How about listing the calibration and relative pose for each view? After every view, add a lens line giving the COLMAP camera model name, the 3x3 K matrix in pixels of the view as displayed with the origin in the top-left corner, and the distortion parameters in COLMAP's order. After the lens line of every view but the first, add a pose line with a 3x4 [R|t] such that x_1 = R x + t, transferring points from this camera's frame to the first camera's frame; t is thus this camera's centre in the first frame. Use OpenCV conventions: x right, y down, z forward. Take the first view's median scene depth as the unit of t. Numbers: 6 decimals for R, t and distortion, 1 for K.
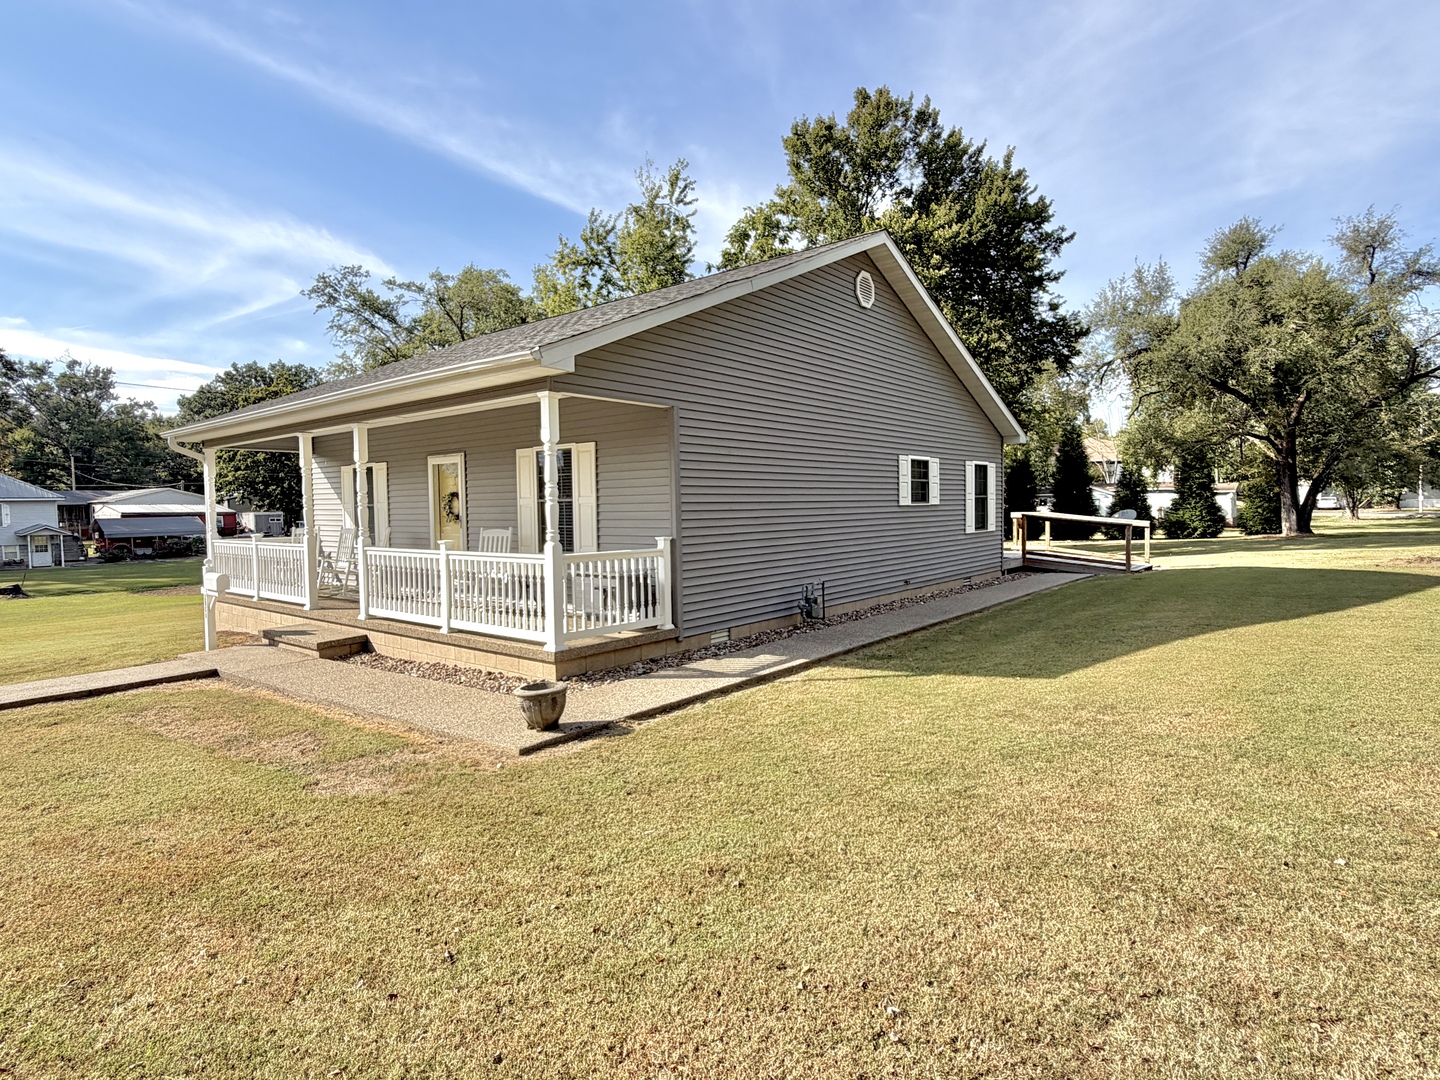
lens RADIAL K [[765.7, 0, 715.0], [0, 765.7, 539.7], [0, 0, 1]] dist [0.004312, 0.000452]
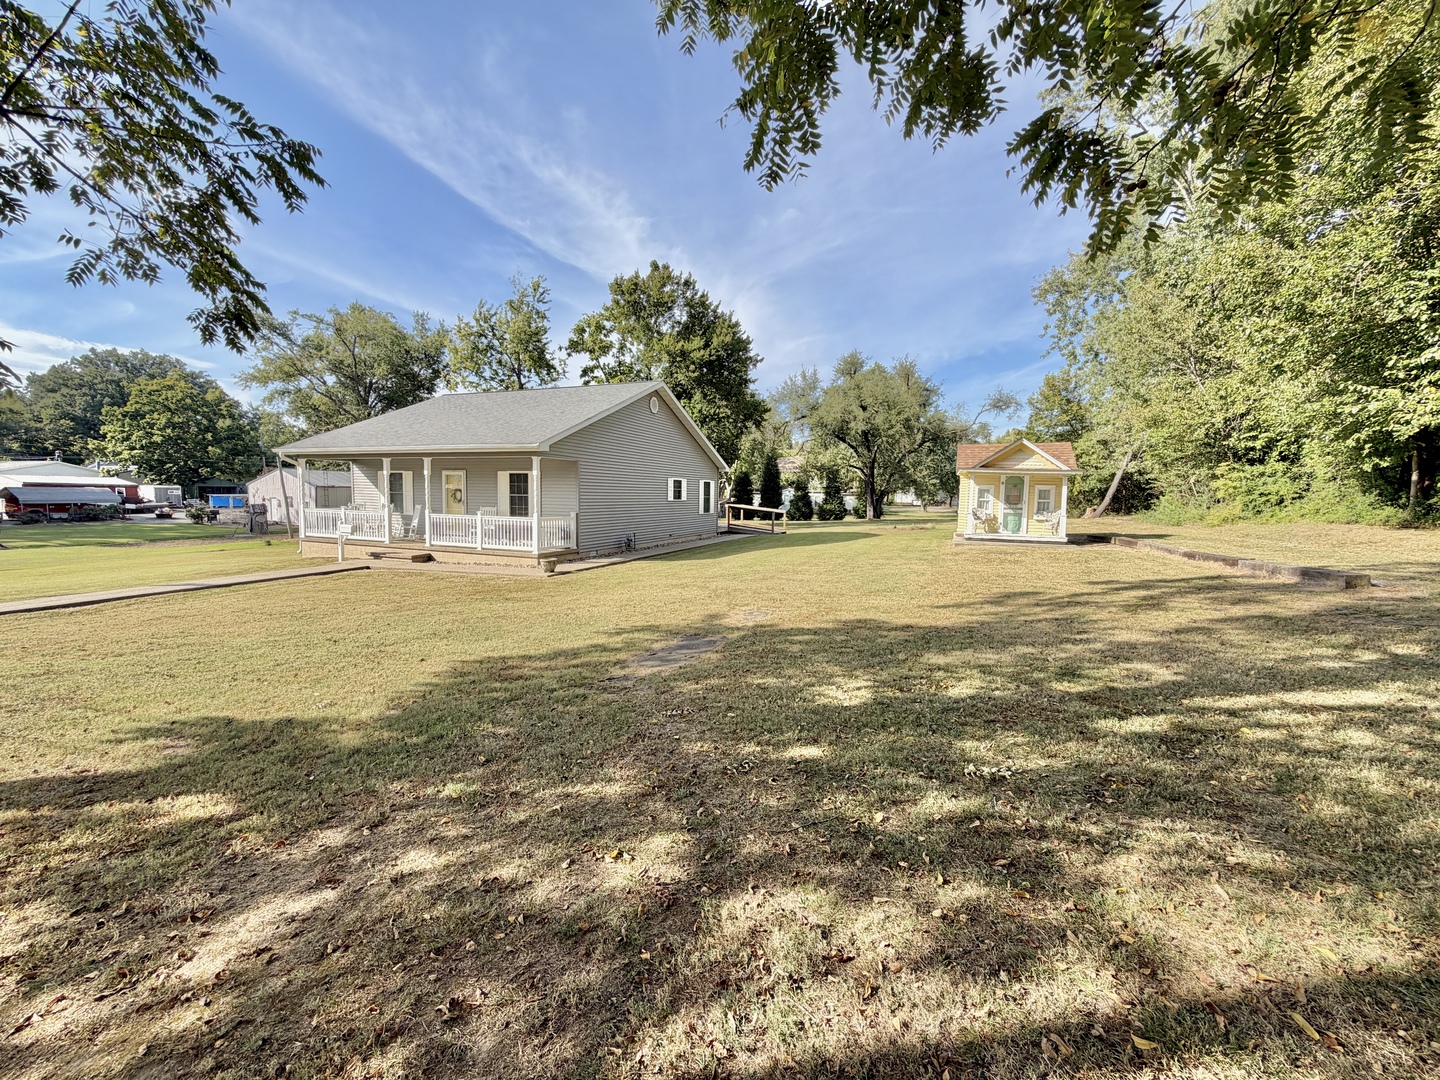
lens RADIAL K [[574.3, 0, 717.5], [0, 574.3, 536.4], [0, 0, 1]] dist [0.000293, 0.000073]
pose [[0.952942, 0.010355, 0.302976, -0.063862], [-0.019685, 0.999421, 0.027755, 0.004906], [-0.302513, -0.032413, 0.952594, -0.322330]]
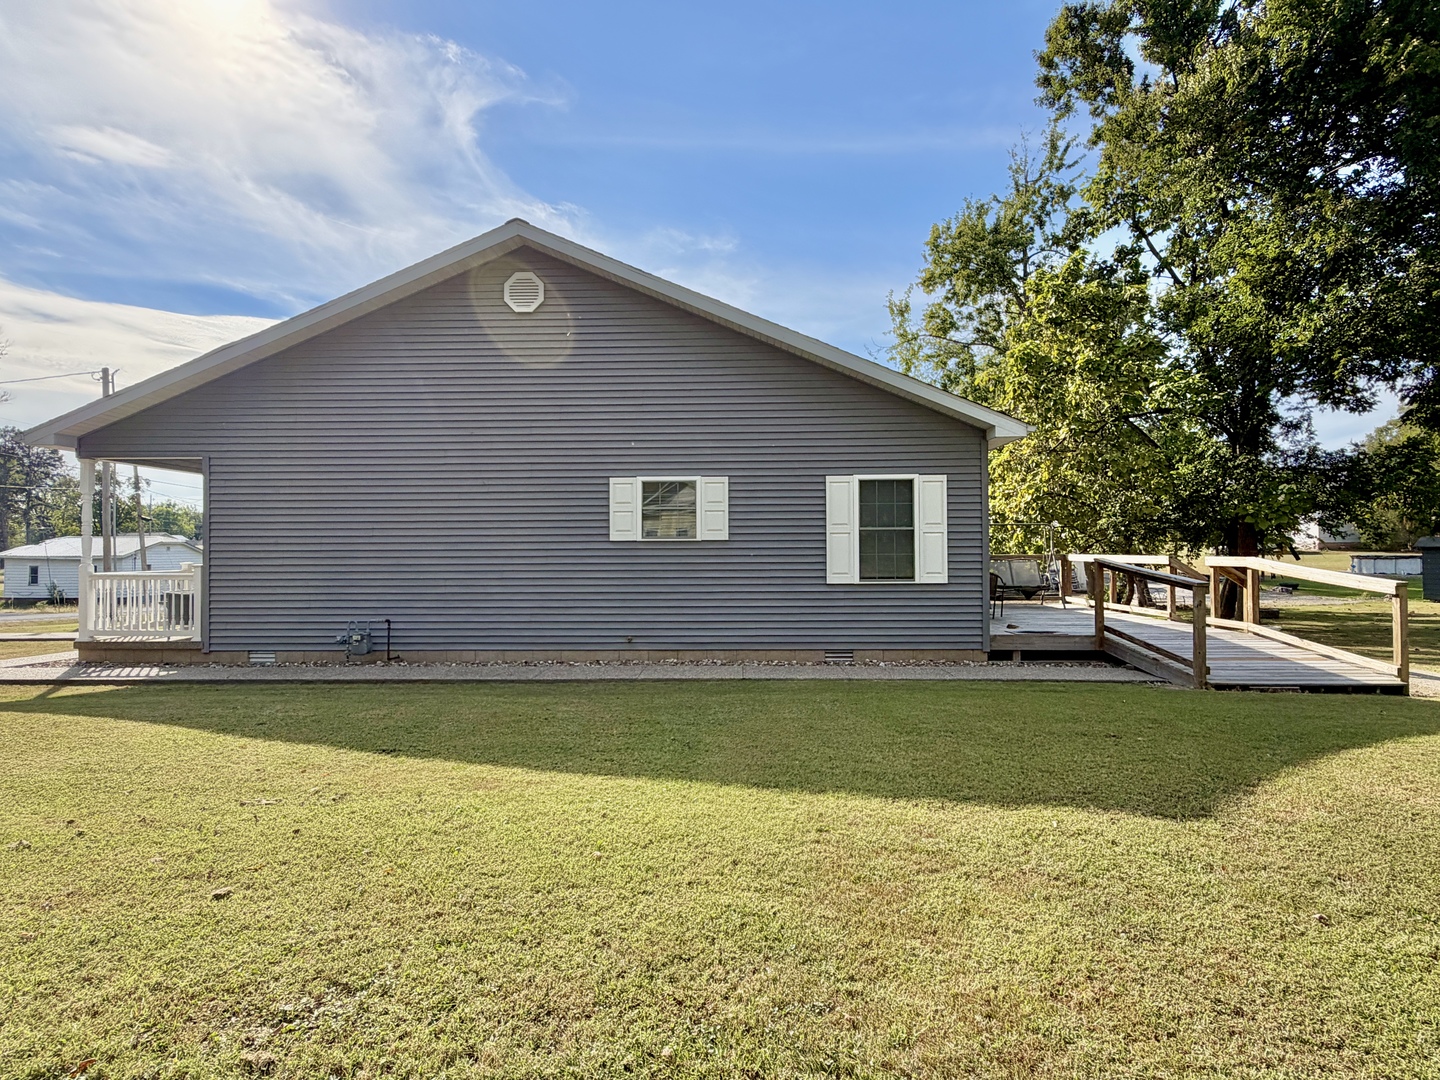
lens RADIAL K [[765.7, 0, 719.3], [0, 765.7, 540.5], [0, 0, 1]] dist [0.004312, 0.000452]
pose [[0.620116, 0.004820, -0.784495, 0.474174], [-0.041182, 0.998802, -0.026416, -0.014564], [0.783428, 0.048688, 0.619572, 0.302629]]
